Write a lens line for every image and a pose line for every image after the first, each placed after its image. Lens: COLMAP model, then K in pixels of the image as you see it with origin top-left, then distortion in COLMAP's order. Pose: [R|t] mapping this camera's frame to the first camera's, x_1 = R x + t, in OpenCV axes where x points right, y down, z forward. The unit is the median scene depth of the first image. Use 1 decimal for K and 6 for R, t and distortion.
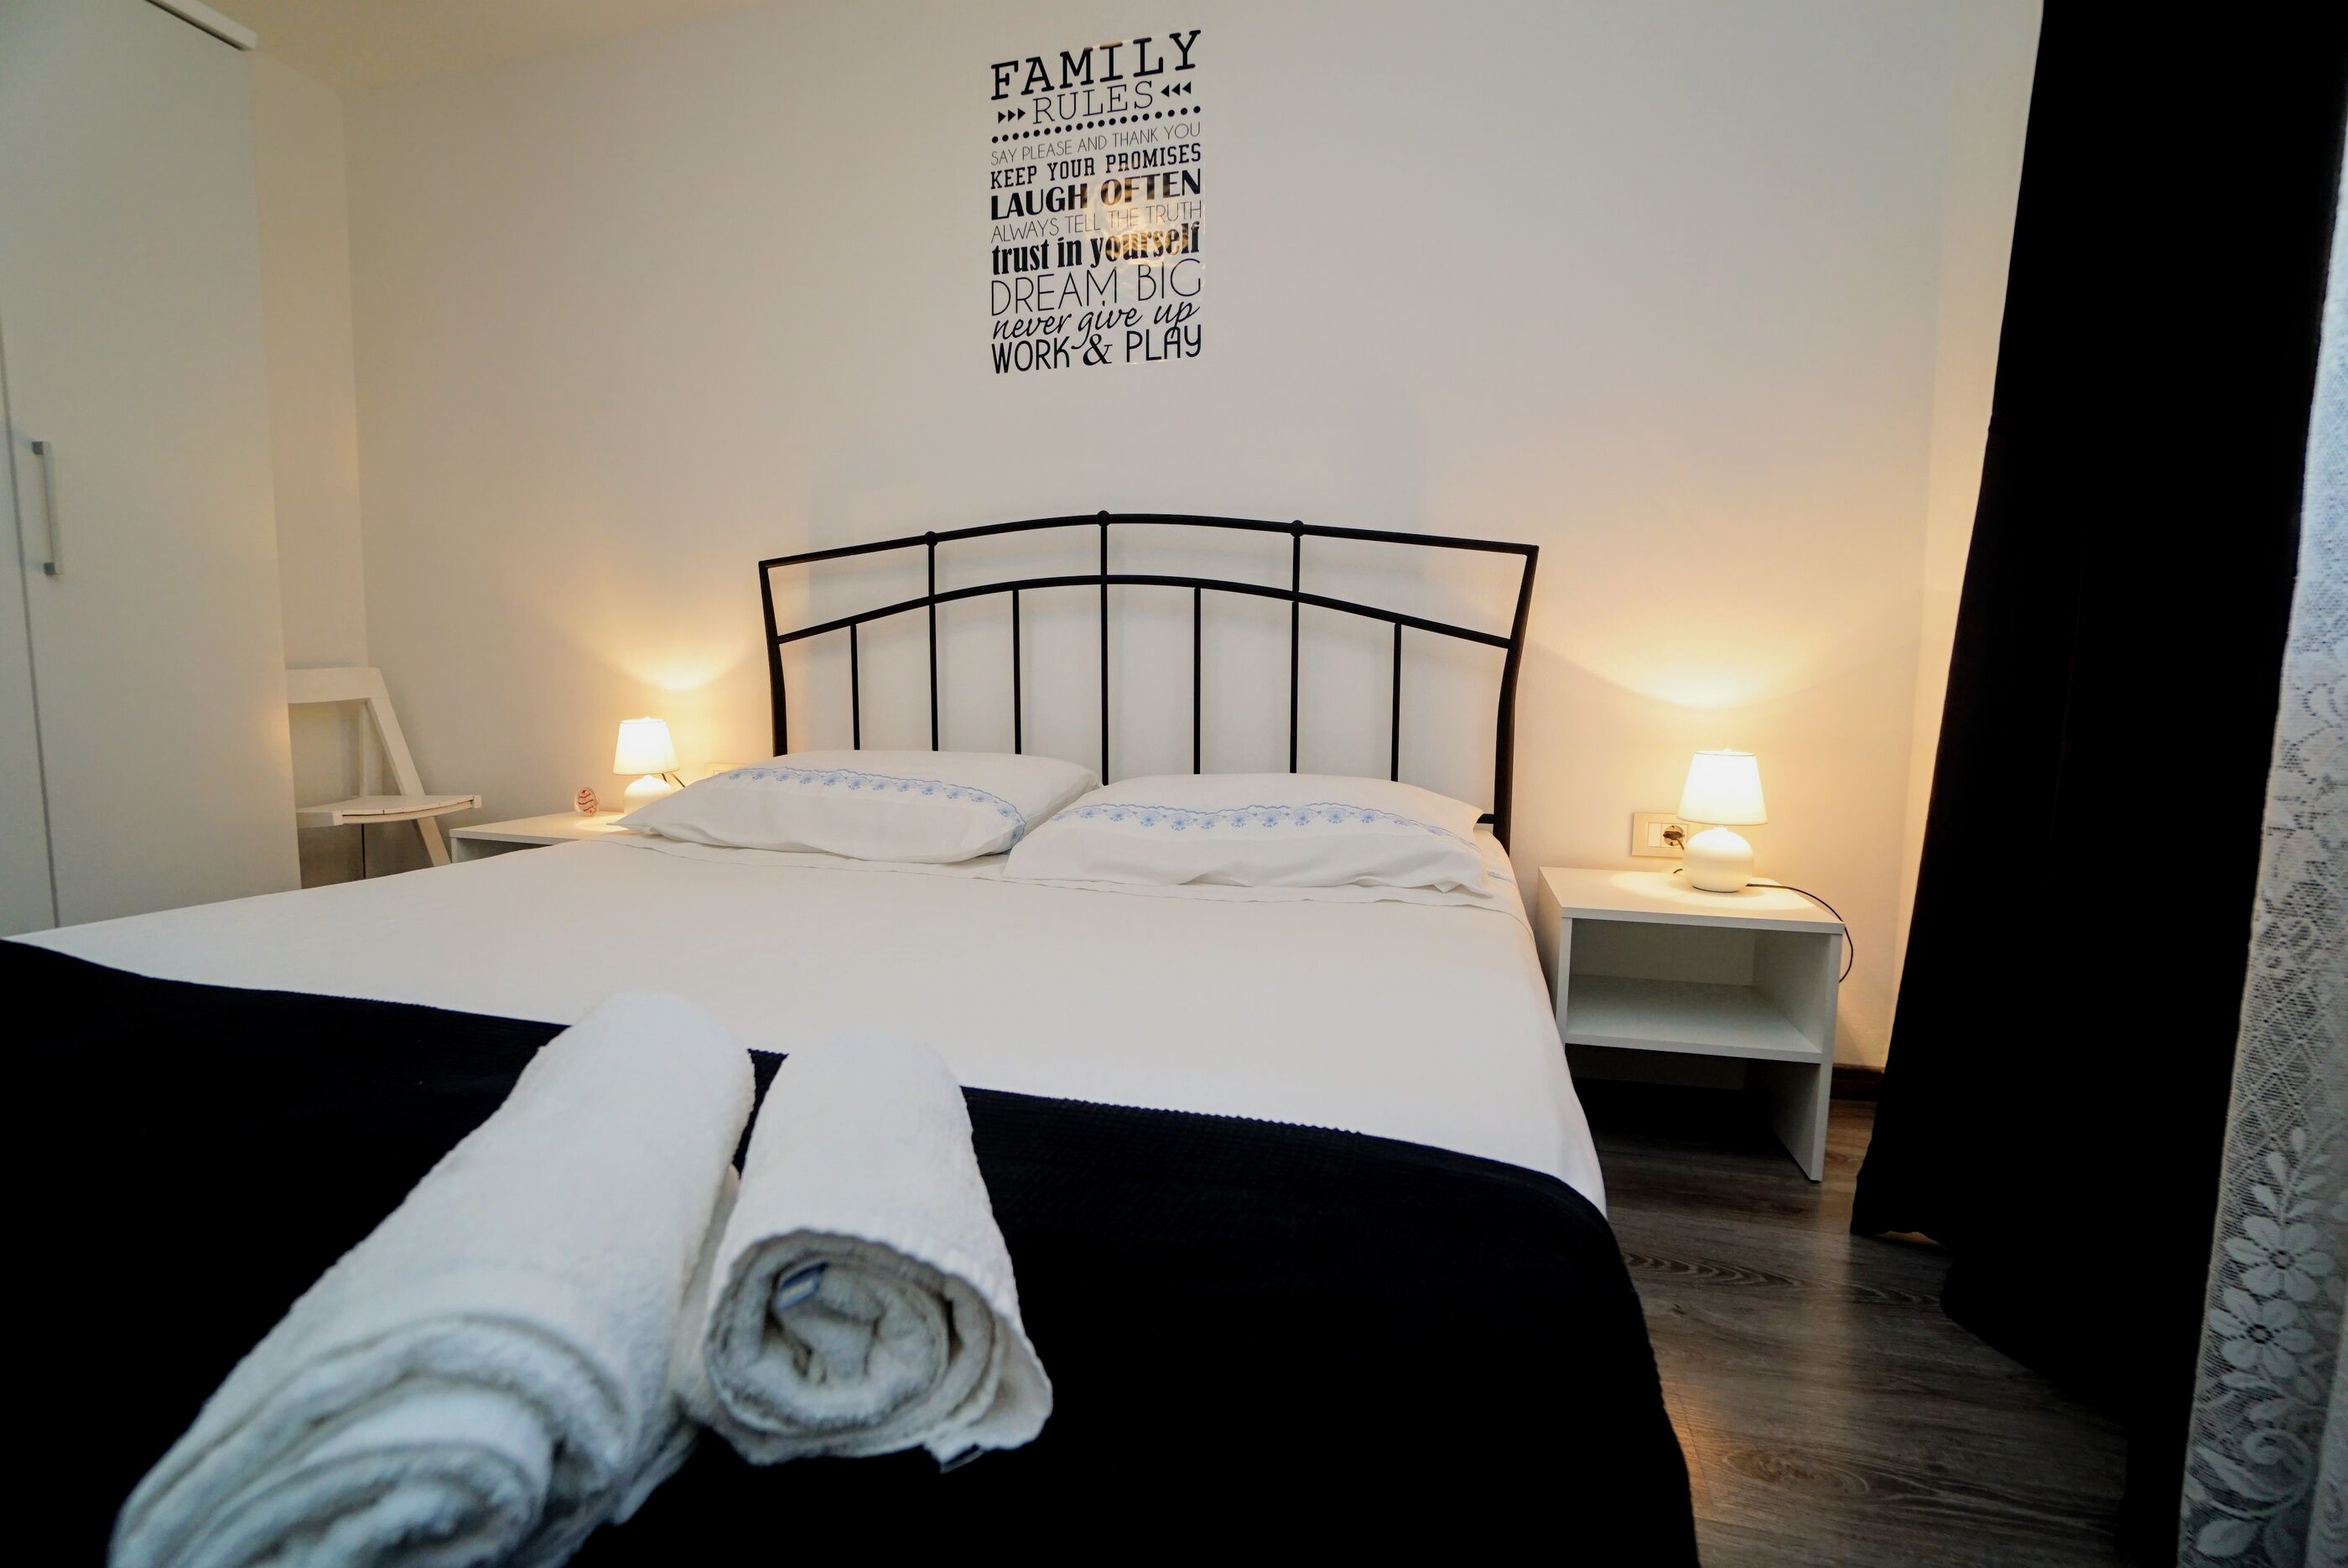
lens RADIAL K [[1035.4, 0, 1181.4], [0, 1035.4, 768.6], [0, 0, 1]] dist [-0.059711, 0.017392]
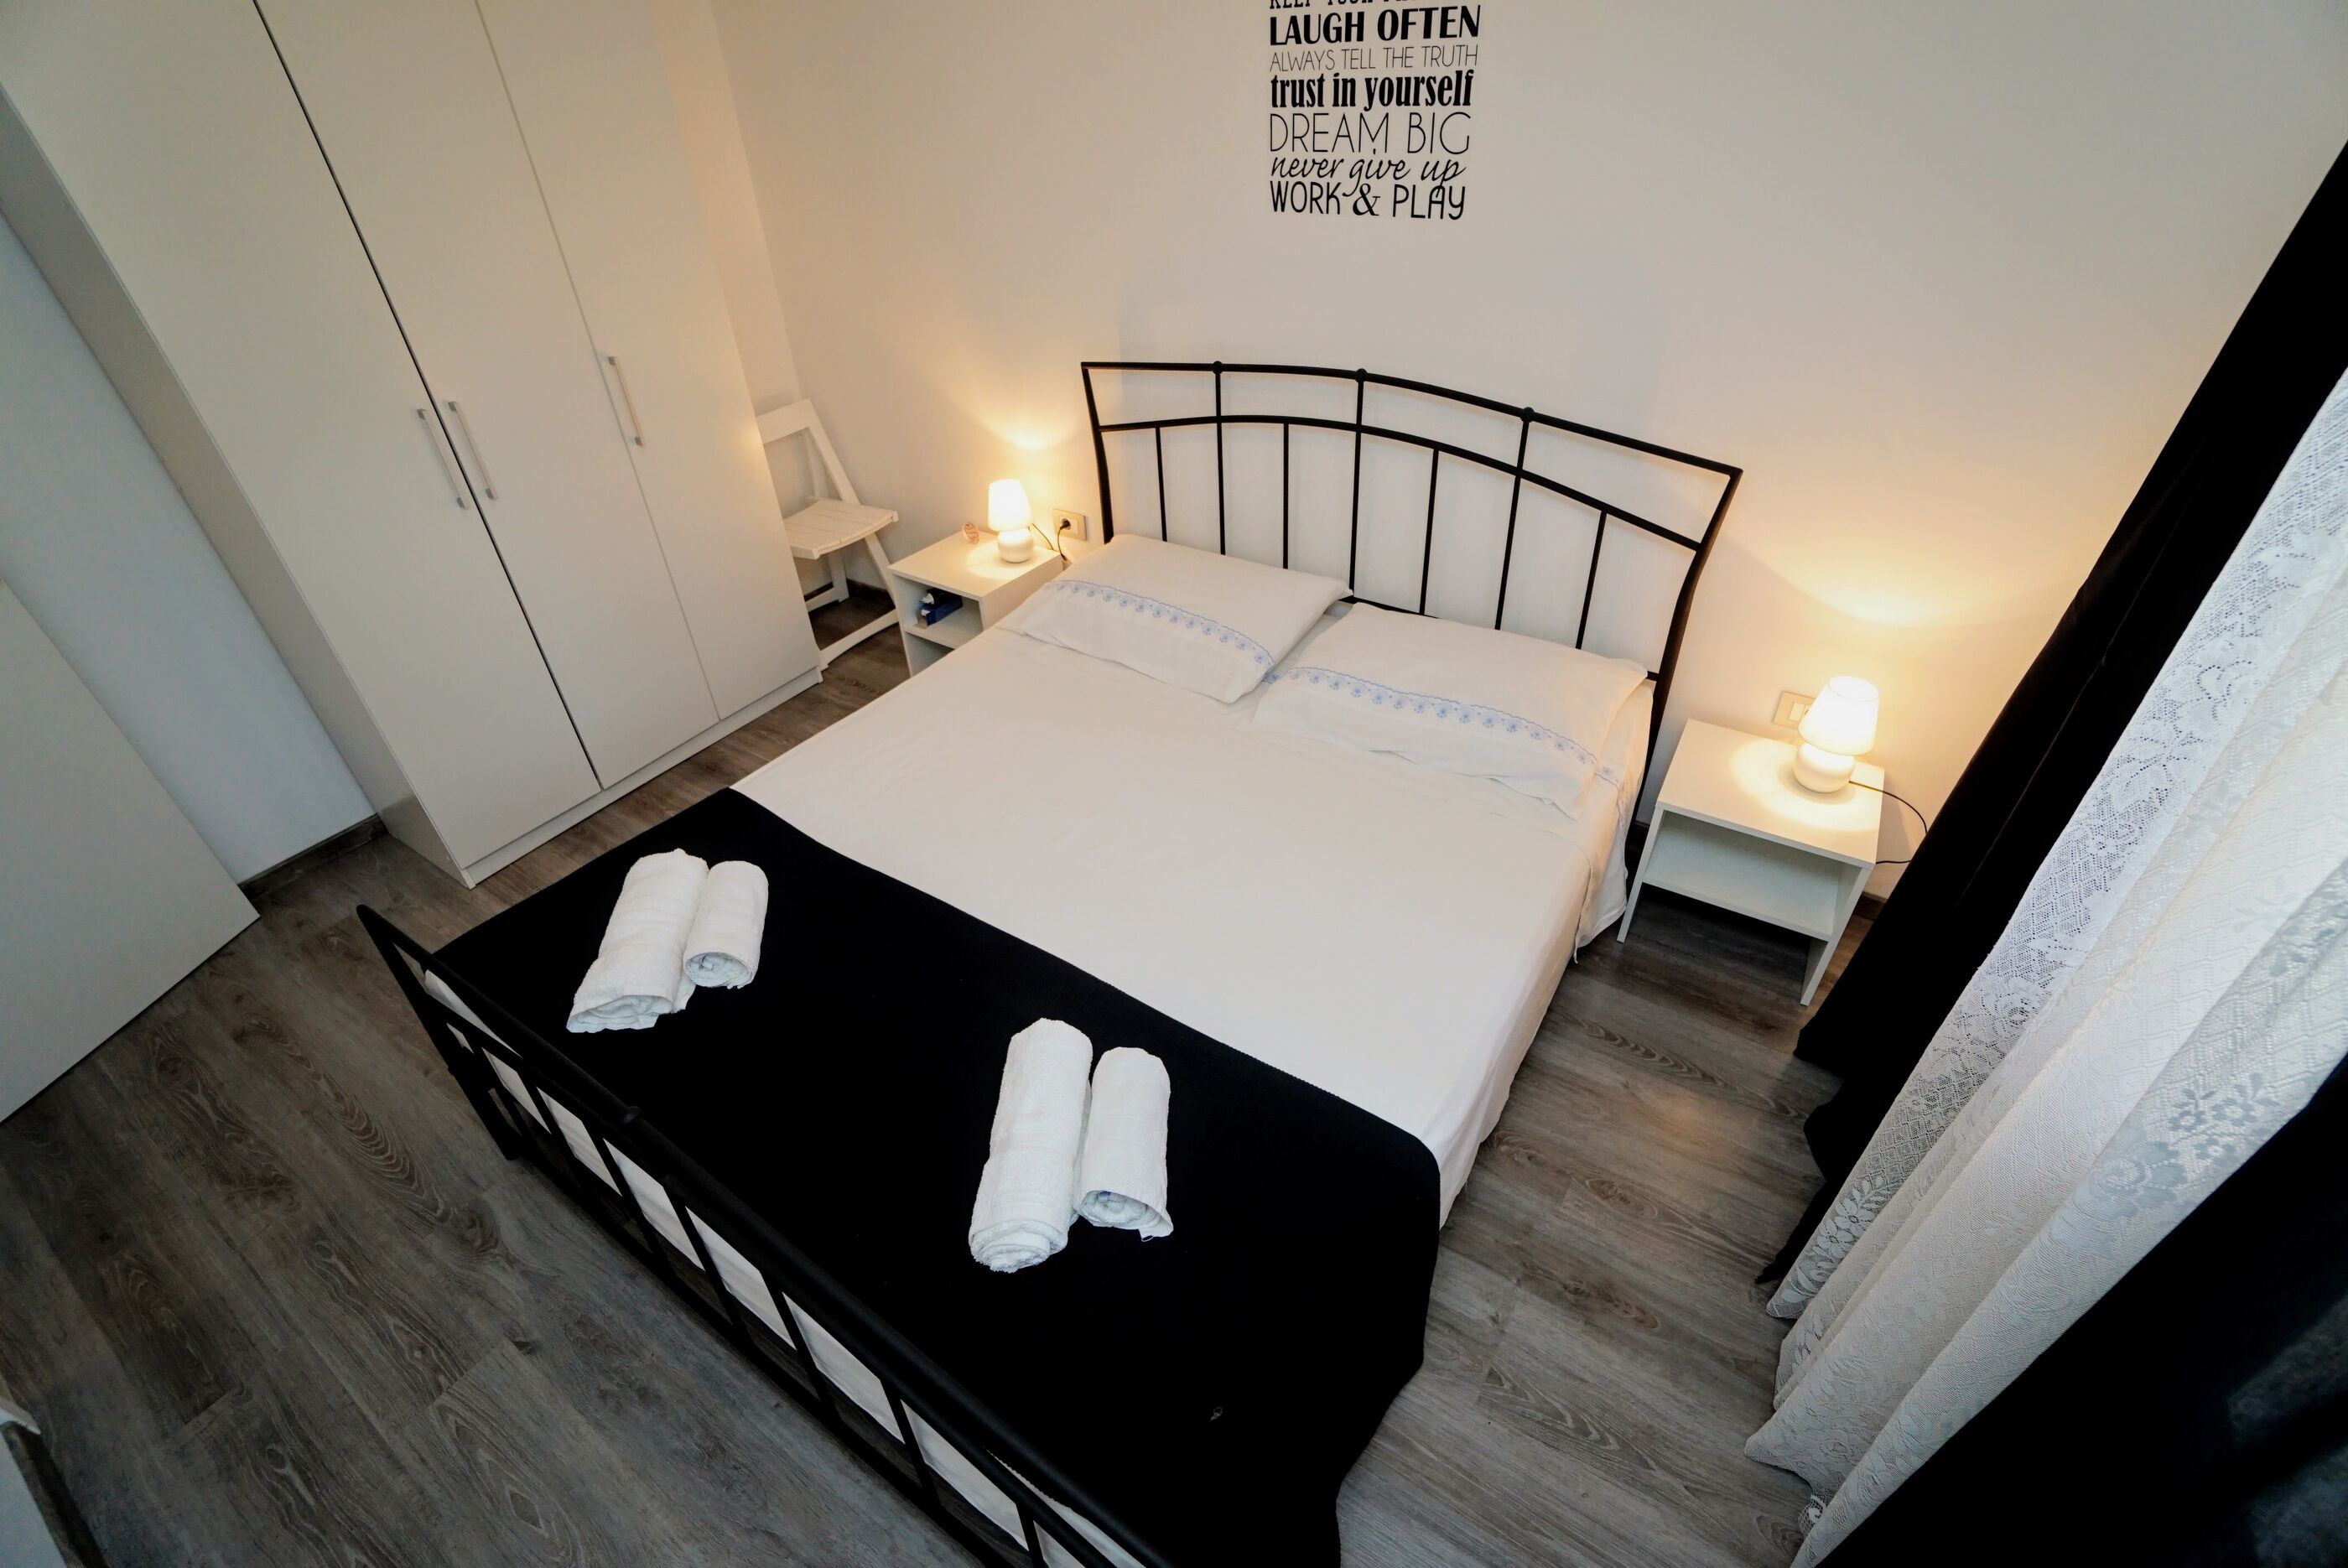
lens RADIAL K [[1035.4, 0, 1186.3], [0, 1035.4, 769.1], [0, 0, 1]] dist [-0.059711, 0.017392]
pose [[0.950074, 0.143943, -0.276839, 0.116162], [0.017637, 0.861041, 0.508229, -0.444822], [0.311525, -0.487738, 0.815514, -0.191289]]
